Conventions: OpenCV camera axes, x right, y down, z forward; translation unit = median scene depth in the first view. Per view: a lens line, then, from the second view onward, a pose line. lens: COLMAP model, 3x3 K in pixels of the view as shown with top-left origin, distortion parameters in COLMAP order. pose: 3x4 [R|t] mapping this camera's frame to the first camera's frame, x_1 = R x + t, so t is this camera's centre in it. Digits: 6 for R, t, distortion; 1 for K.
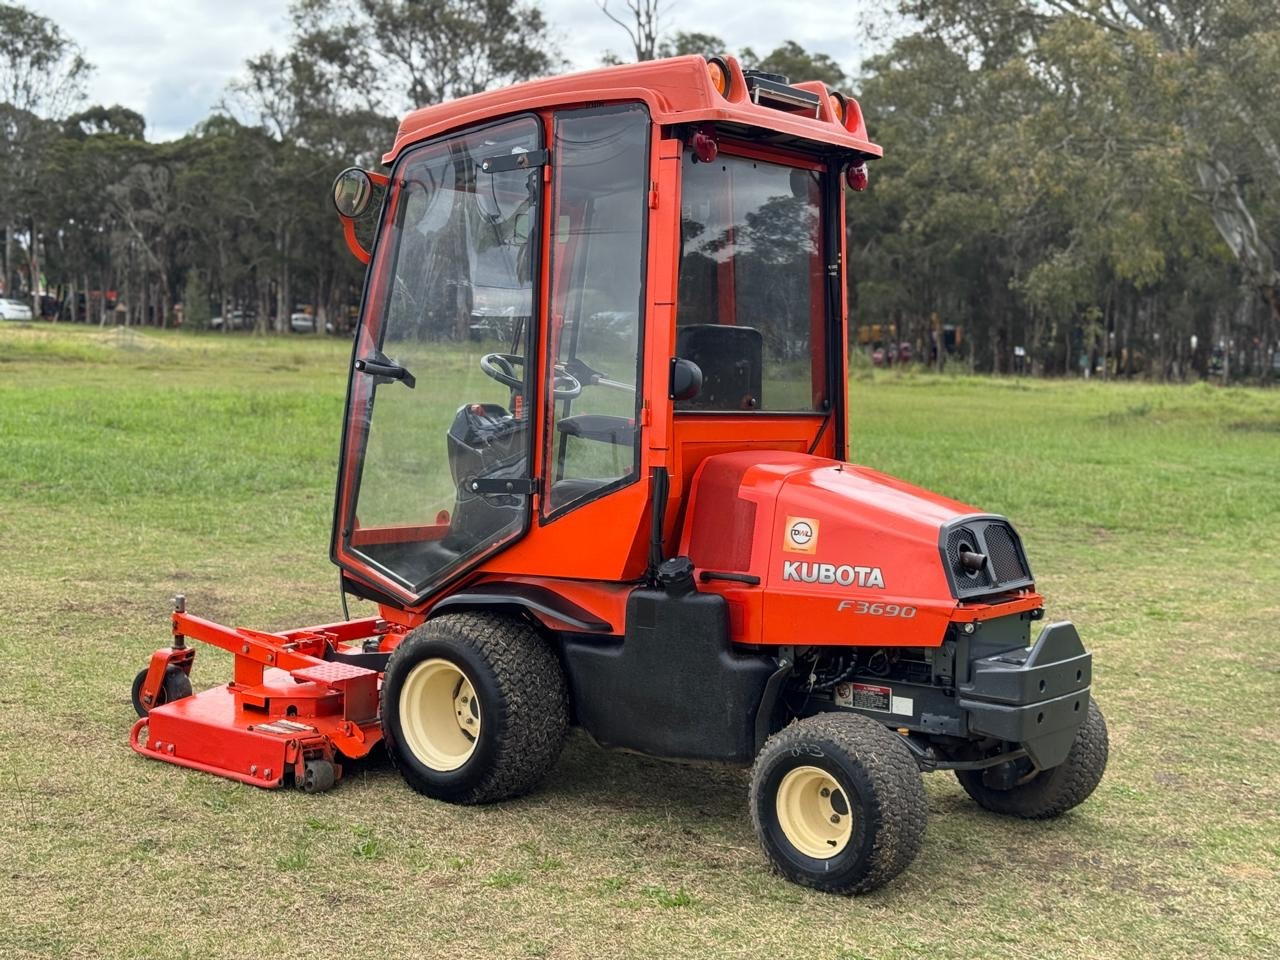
lens RADIAL K [[1793.1, 0, 640.0], [0, 1793.1, 480.0], [0, 0, 1]] dist [0.127657, -0.160793]
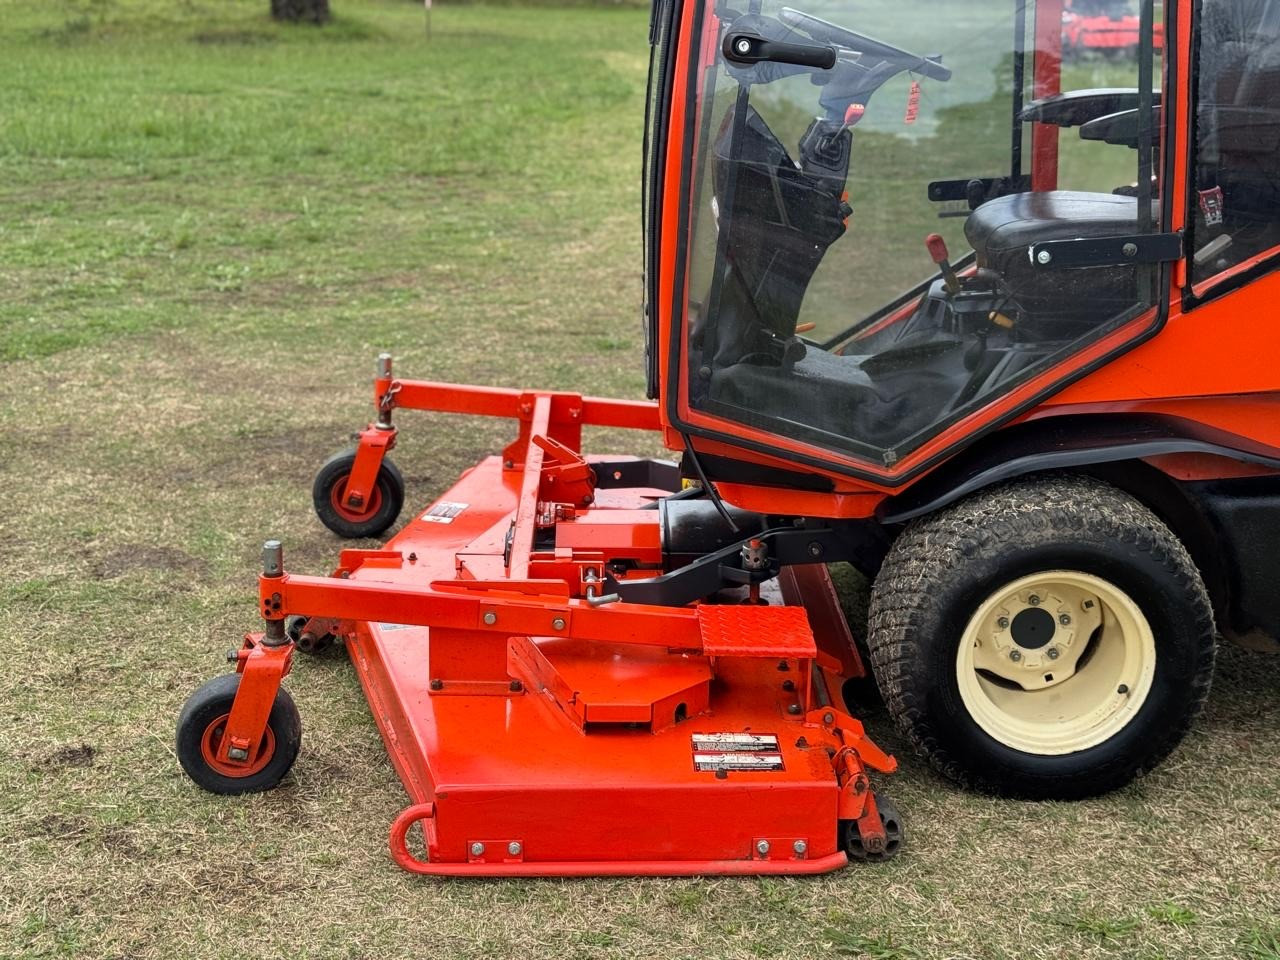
lens RADIAL K [[1781.9, 0, 639.8], [0, 1781.9, 490.6], [0, 0, 1]] dist [0.199159, -0.432758]
pose [[0.775934, -0.210439, 0.594678, -0.579908], [0.077292, 0.967328, 0.241459, -0.076956], [-0.626061, -0.141392, 0.766848, 0.691489]]
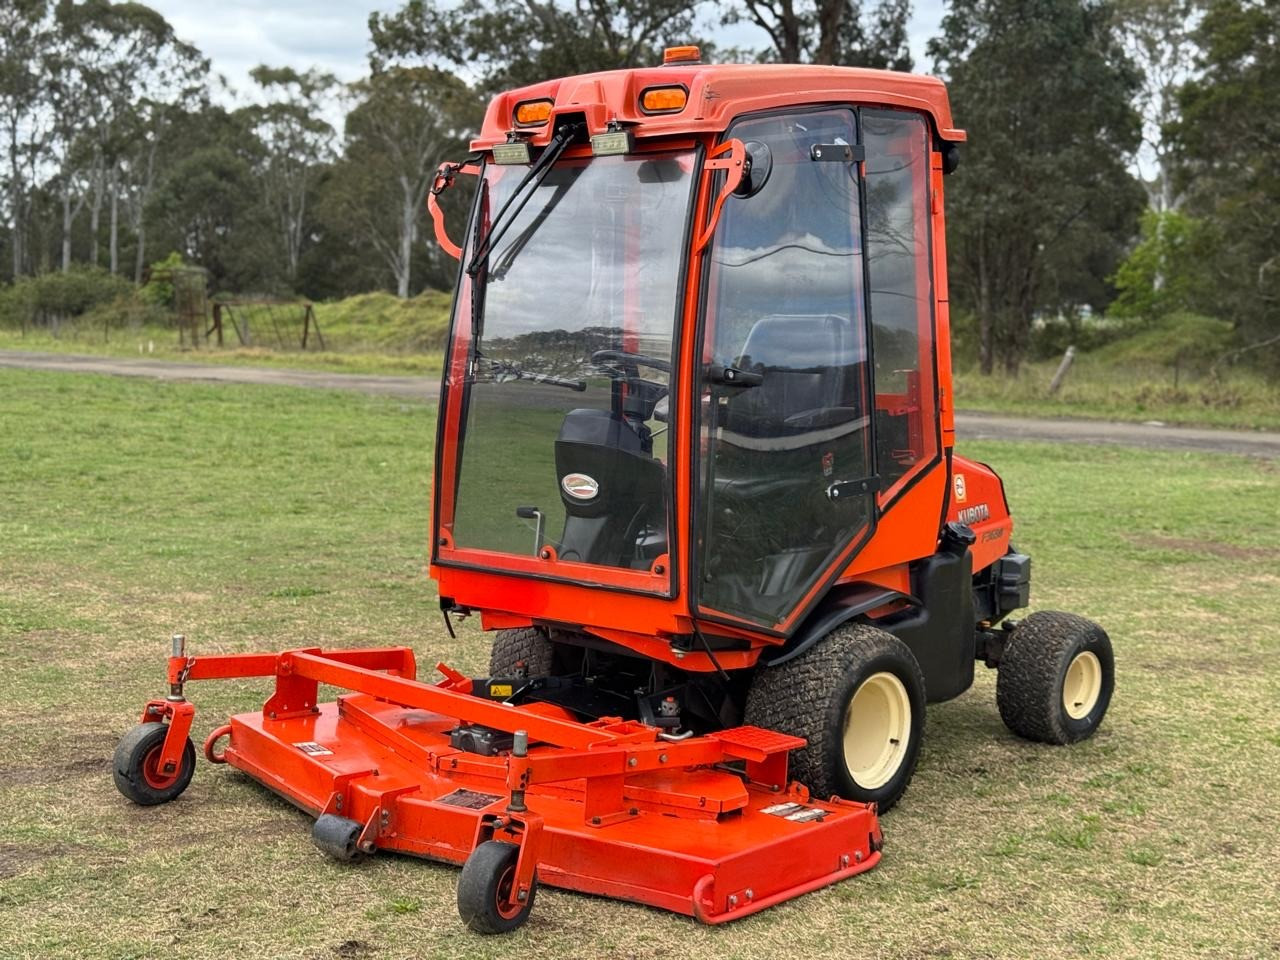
lens RADIAL K [[1781.9, 0, 639.8], [0, 1781.9, 490.6], [0, 0, 1]] dist [0.199159, -0.432758]
pose [[0.061171, -0.131434, 0.989436, -1.123130], [0.056194, 0.990173, 0.128058, -0.135578], [-0.996544, 0.047767, 0.067955, 1.124009]]
